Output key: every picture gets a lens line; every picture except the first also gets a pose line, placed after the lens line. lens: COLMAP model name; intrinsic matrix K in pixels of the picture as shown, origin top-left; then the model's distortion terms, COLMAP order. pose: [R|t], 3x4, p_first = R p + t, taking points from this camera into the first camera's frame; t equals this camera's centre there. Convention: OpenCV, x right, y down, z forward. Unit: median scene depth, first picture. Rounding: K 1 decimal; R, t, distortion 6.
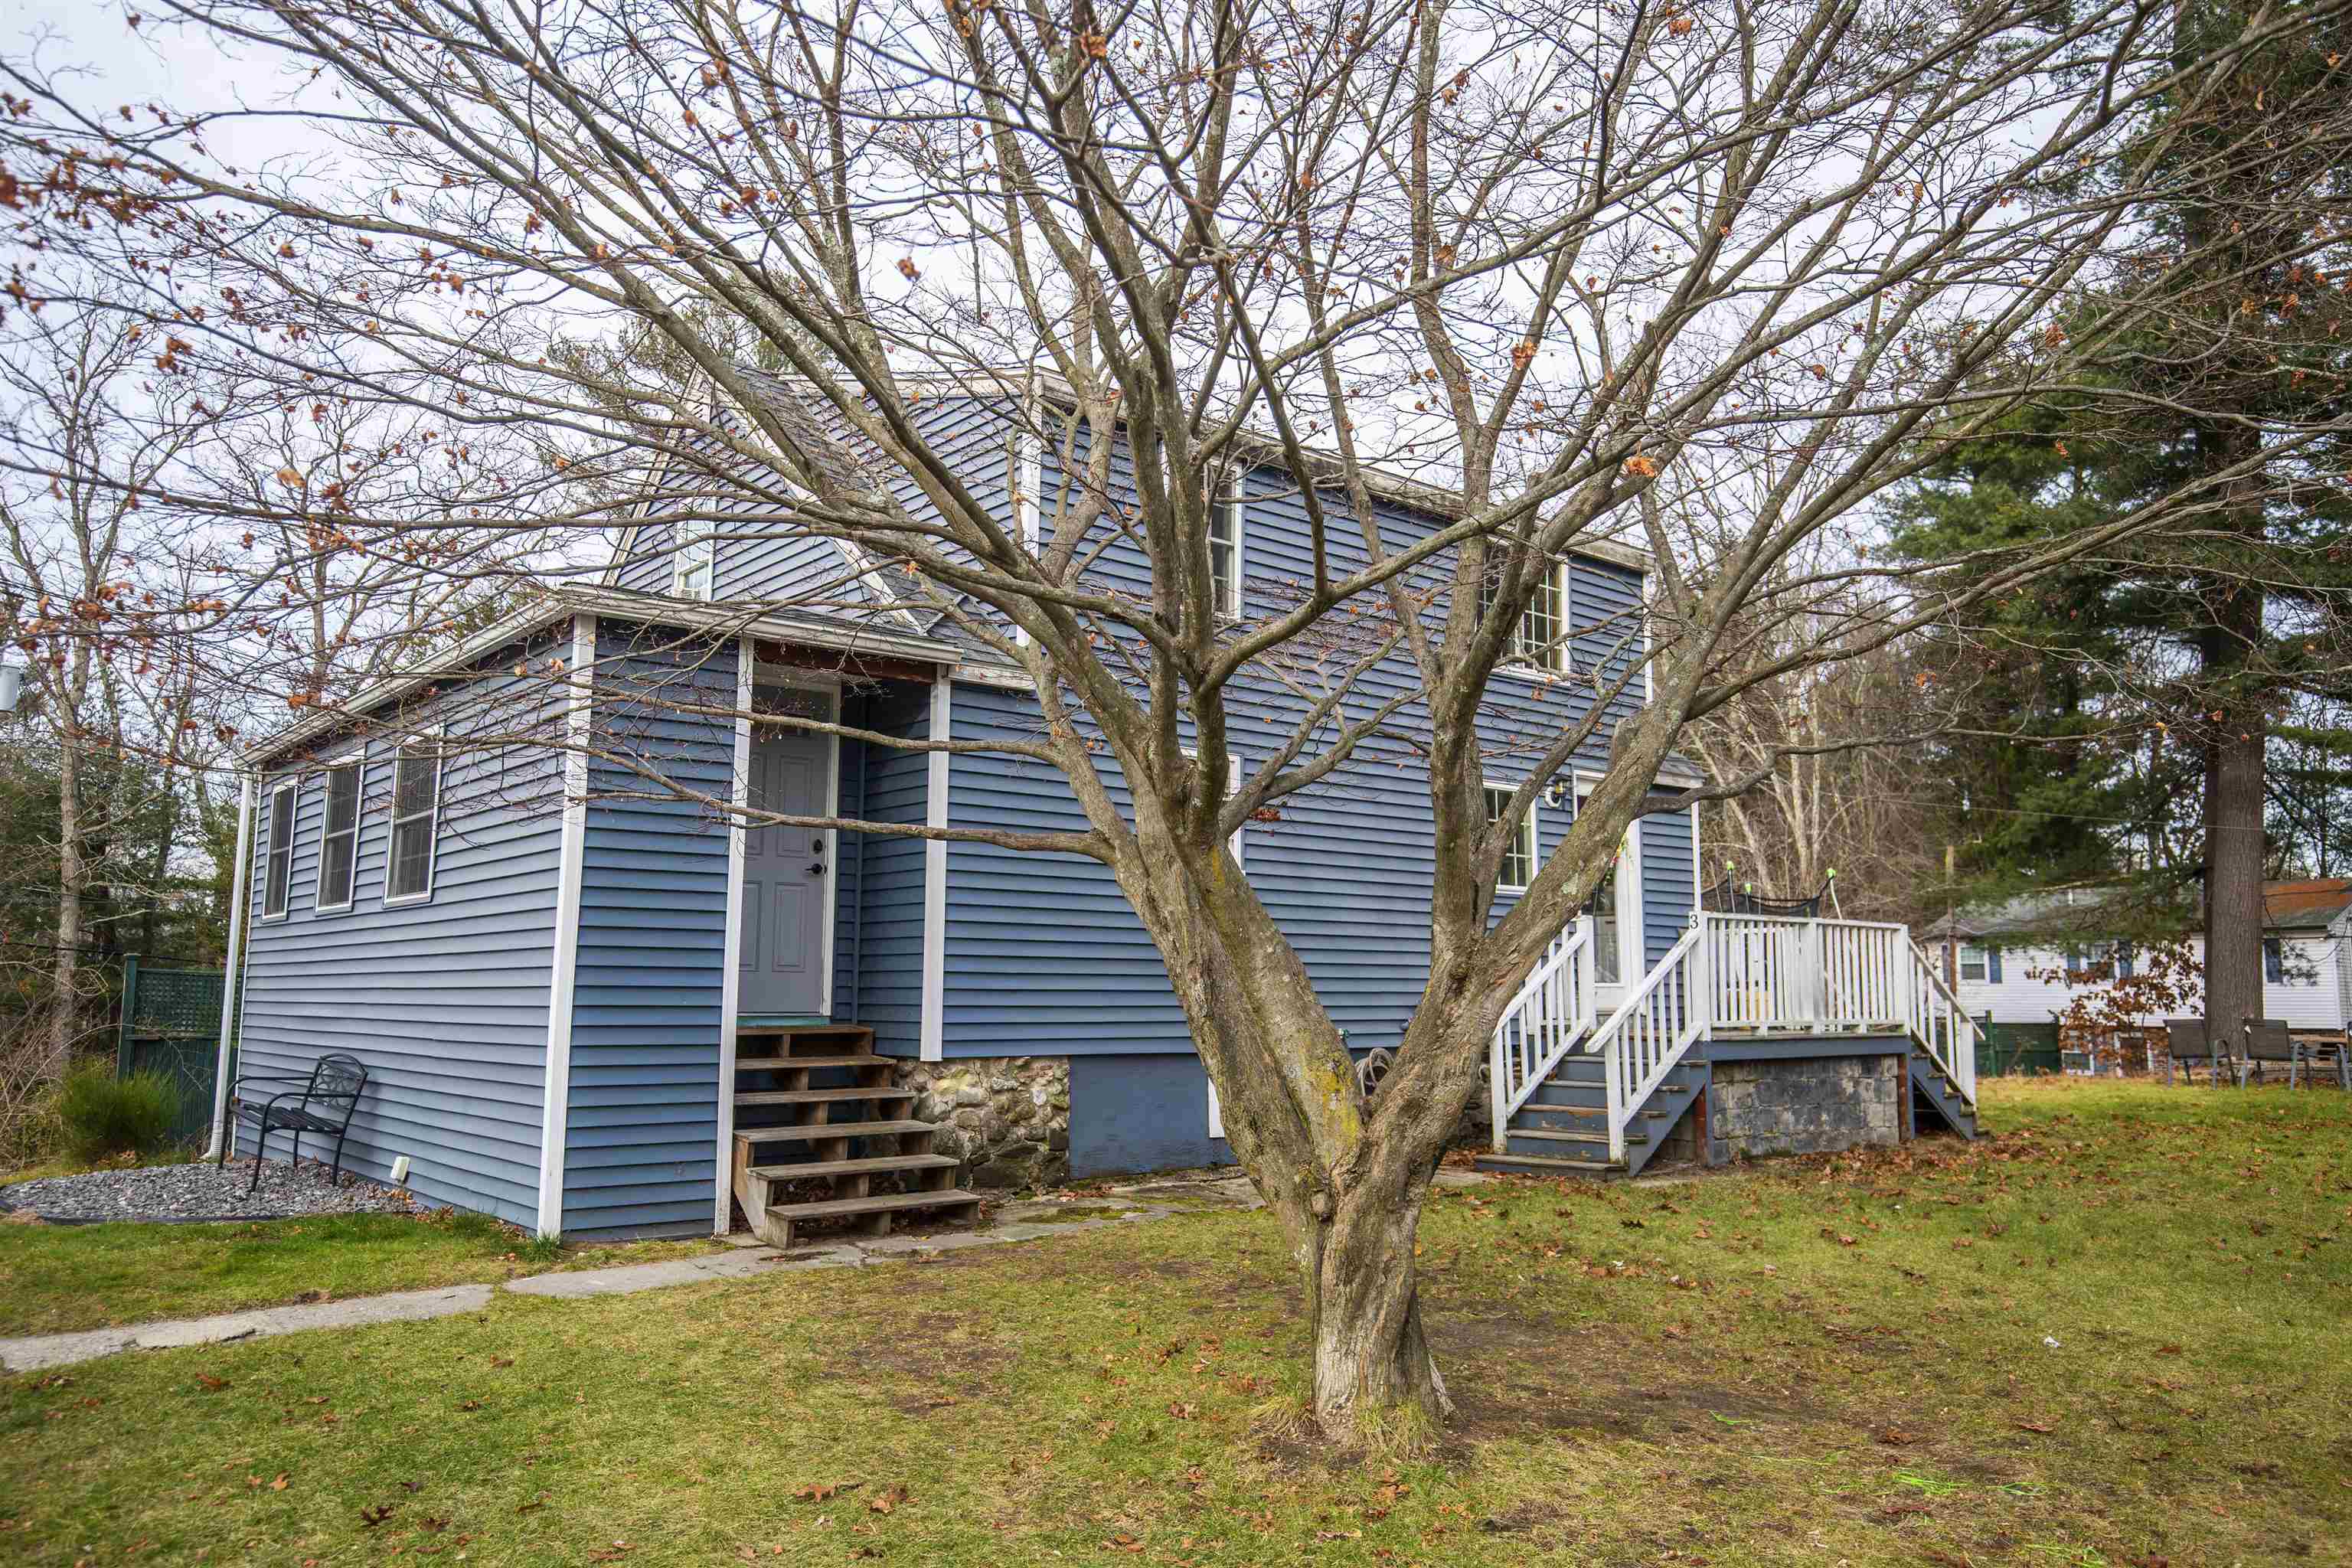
lens RADIAL K [[1649.8, 0, 1185.4], [0, 1649.8, 743.4], [0, 0, 1]] dist [0.003175, 0.002377]
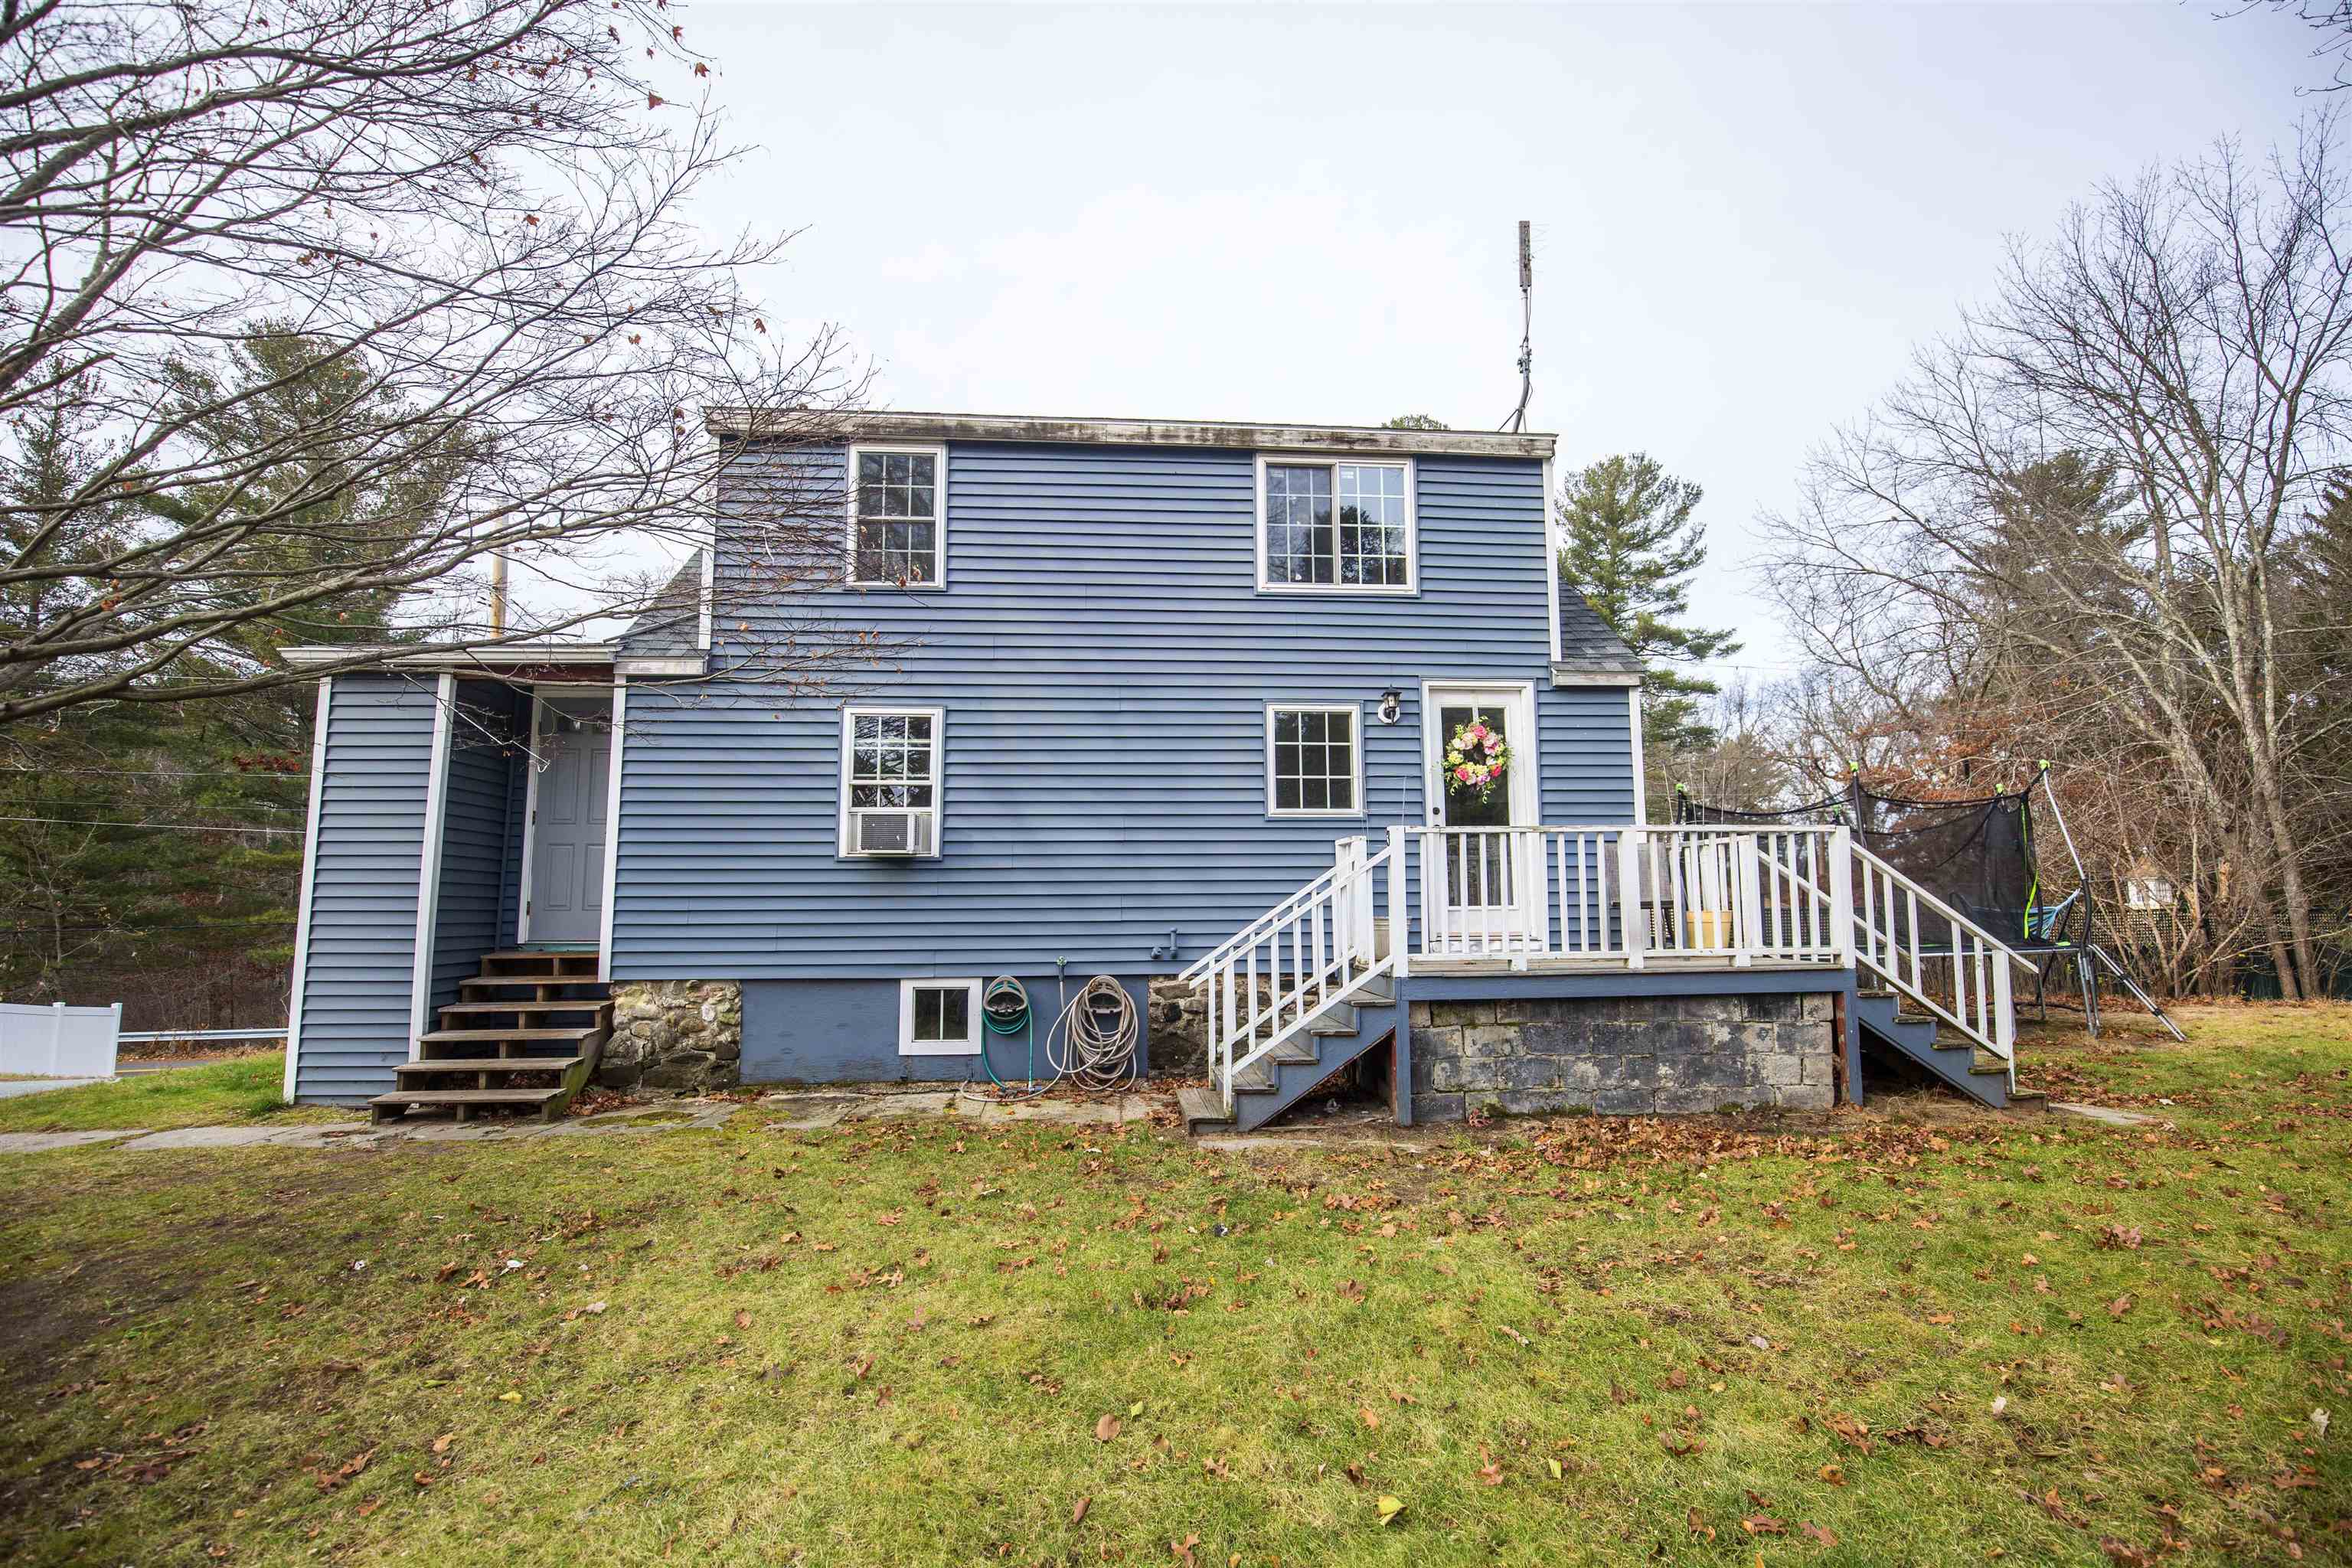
lens RADIAL K [[1079.3, 0, 1189.0], [0, 1079.3, 783.9], [0, 0, 1]] dist [-0.040366, 0.009131]
pose [[0.816718, -0.076909, -0.571889, 0.667299], [0.098387, 0.995126, 0.006681, 0.080557], [0.568587, -0.061723, 0.820304, 0.592516]]
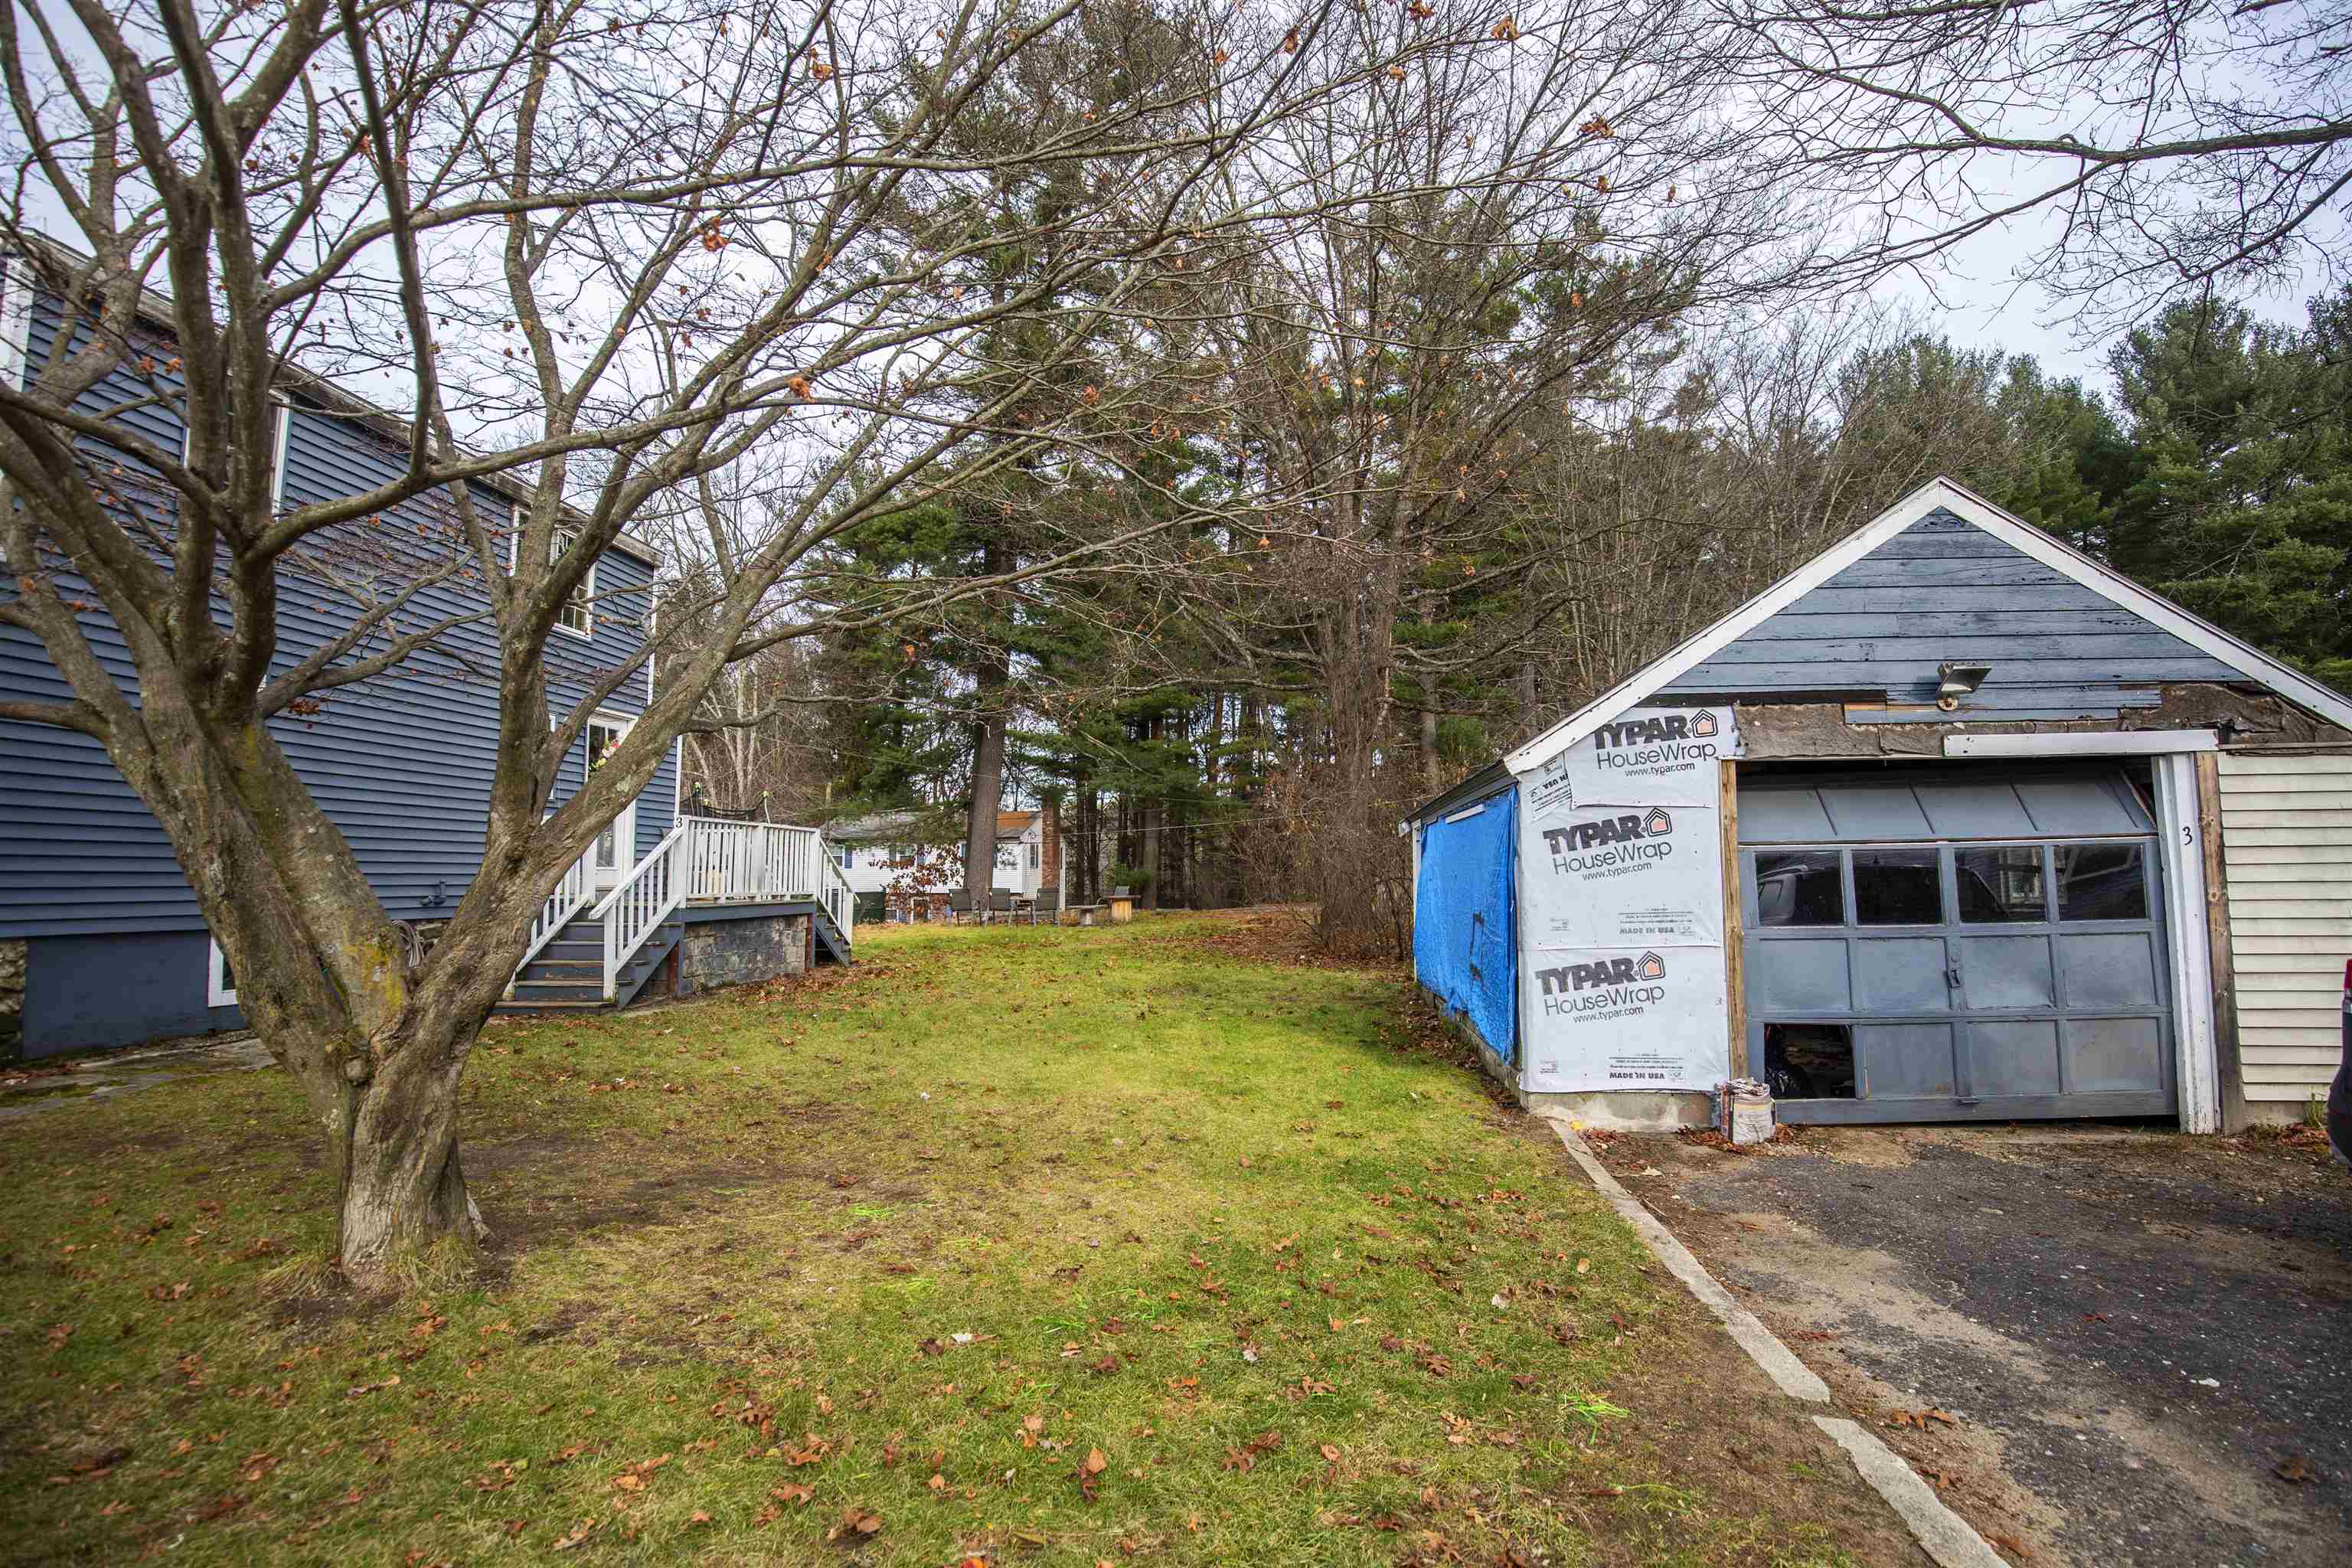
lens RADIAL K [[1079.3, 0, 1189.0], [0, 1079.3, 783.9], [0, 0, 1]] dist [-0.040366, 0.009131]
pose [[0.720168, 0.052982, 0.691774, -0.005497], [-0.098048, 0.994845, 0.025879, 0.013968], [-0.686837, -0.086464, 0.721650, 0.083924]]
